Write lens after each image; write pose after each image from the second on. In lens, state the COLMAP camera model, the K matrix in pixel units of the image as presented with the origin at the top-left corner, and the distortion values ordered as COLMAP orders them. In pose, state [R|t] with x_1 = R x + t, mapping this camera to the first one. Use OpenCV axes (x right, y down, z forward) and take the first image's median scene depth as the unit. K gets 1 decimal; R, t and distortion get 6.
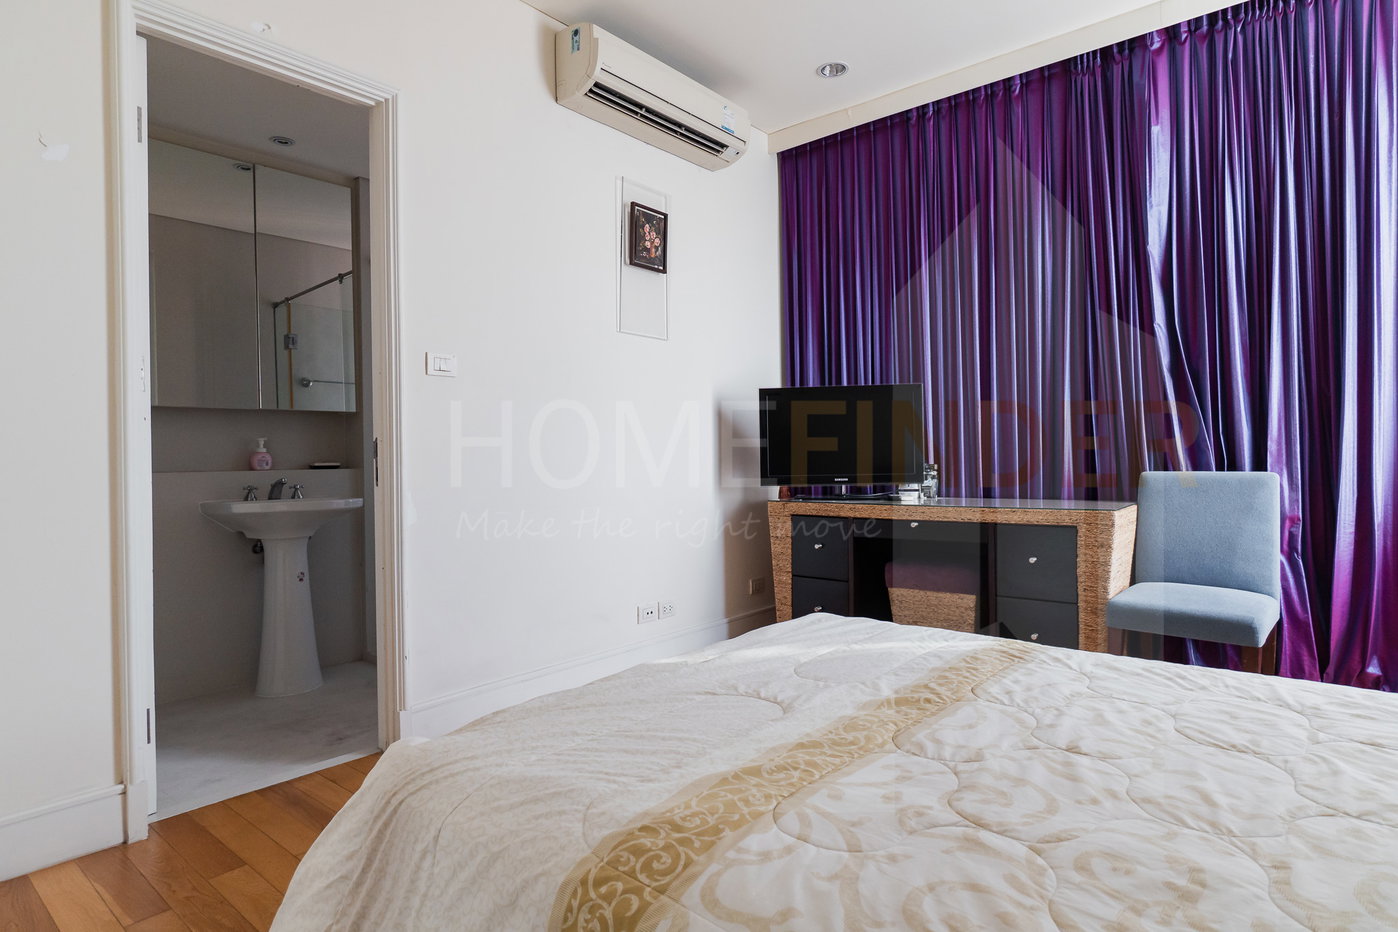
lens RADIAL K [[800.1, 0, 699.0], [0, 800.1, 466.0], [0, 0, 1]] dist [-0.005777, -0.001249]
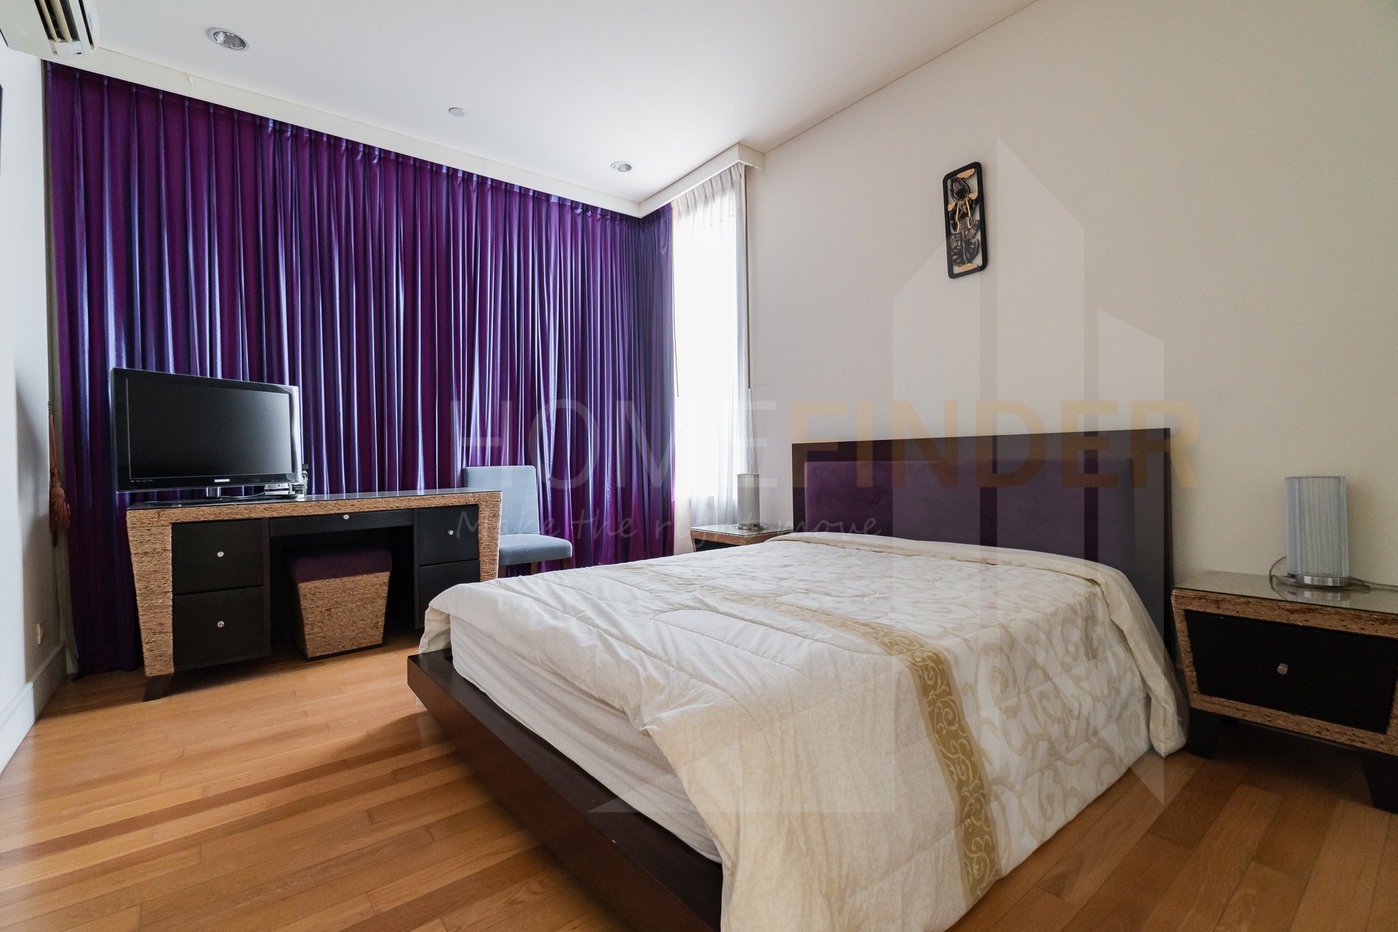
lens RADIAL K [[616.3, 0, 717.3], [0, 616.3, 462.4], [0, 0, 1]] dist [0.003114, -0.000002]
pose [[0.179351, 0.001337, 0.983784, -0.442998], [0.030187, 0.999521, -0.006862, 0.018869], [-0.983322, 0.030928, 0.179225, 0.325874]]
